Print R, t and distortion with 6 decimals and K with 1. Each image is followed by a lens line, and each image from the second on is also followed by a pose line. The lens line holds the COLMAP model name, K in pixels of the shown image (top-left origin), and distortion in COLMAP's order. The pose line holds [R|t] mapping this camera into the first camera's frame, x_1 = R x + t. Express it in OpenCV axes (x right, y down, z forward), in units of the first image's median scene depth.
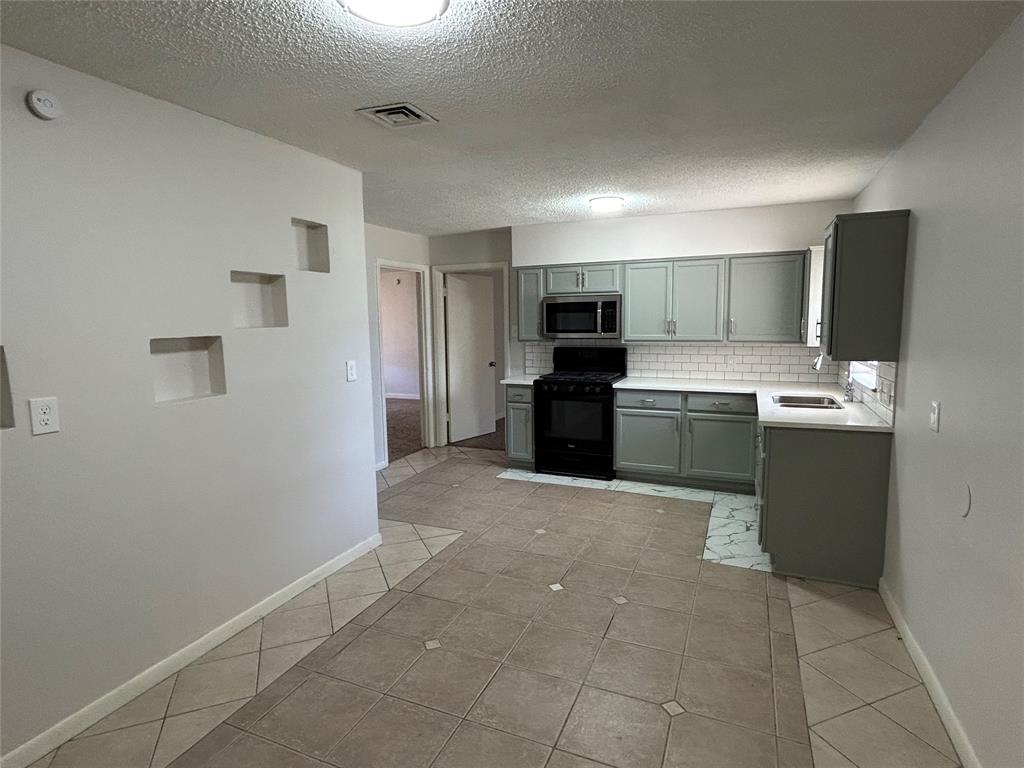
lens RADIAL K [[545.3, 0, 513.4], [0, 545.3, 380.2], [0, 0, 1]] dist [-0.000462, -0.000808]
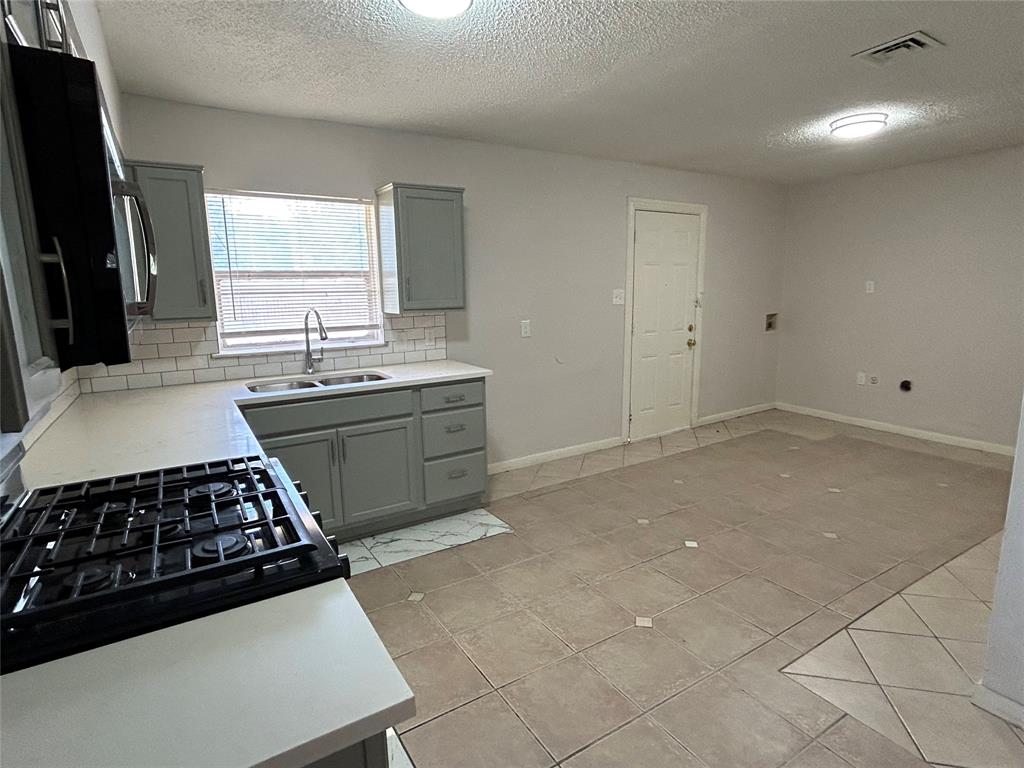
lens RADIAL K [[545.3, 0, 513.4], [0, 545.3, 380.2], [0, 0, 1]] dist [-0.000462, -0.000808]
pose [[-0.822209, -0.063965, 0.565580, -0.119011], [0.095166, 0.964229, 0.247399, -0.105888], [-0.561173, 0.257238, -0.786711, 1.154211]]
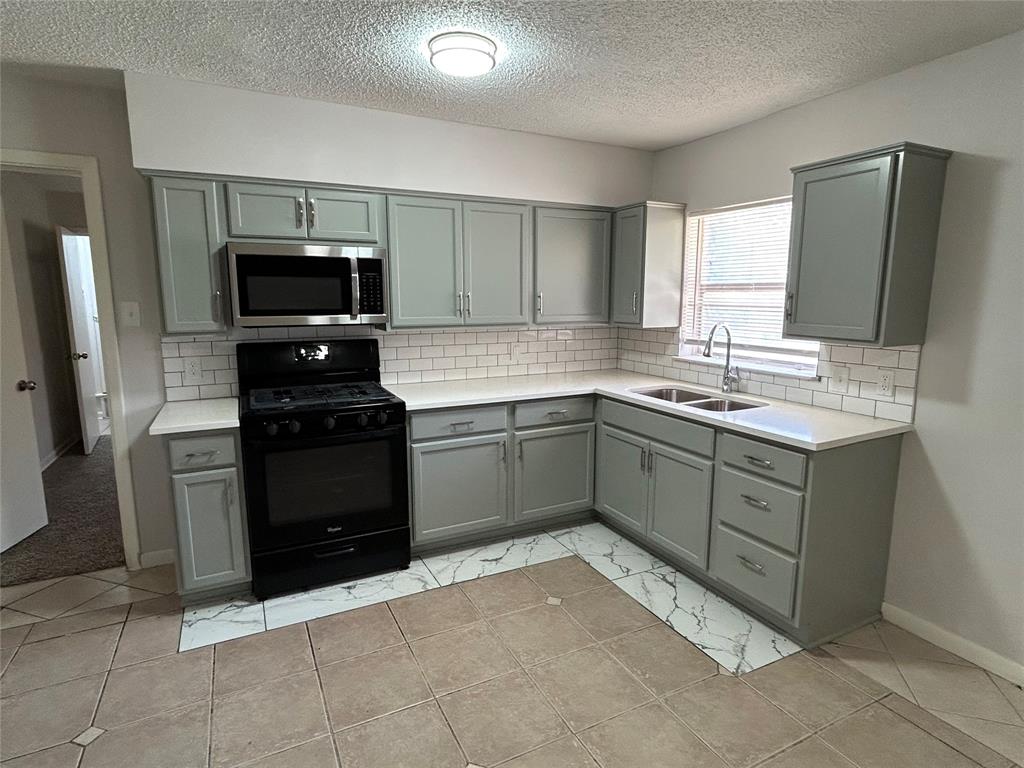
lens RADIAL K [[545.3, 0, 513.4], [0, 545.3, 380.2], [0, 0, 1]] dist [-0.000462, -0.000808]
pose [[0.641186, -0.104726, 0.760206, -0.177306], [0.077786, 0.994411, 0.071382, -0.049683], [-0.763433, 0.013364, 0.645749, 0.541513]]
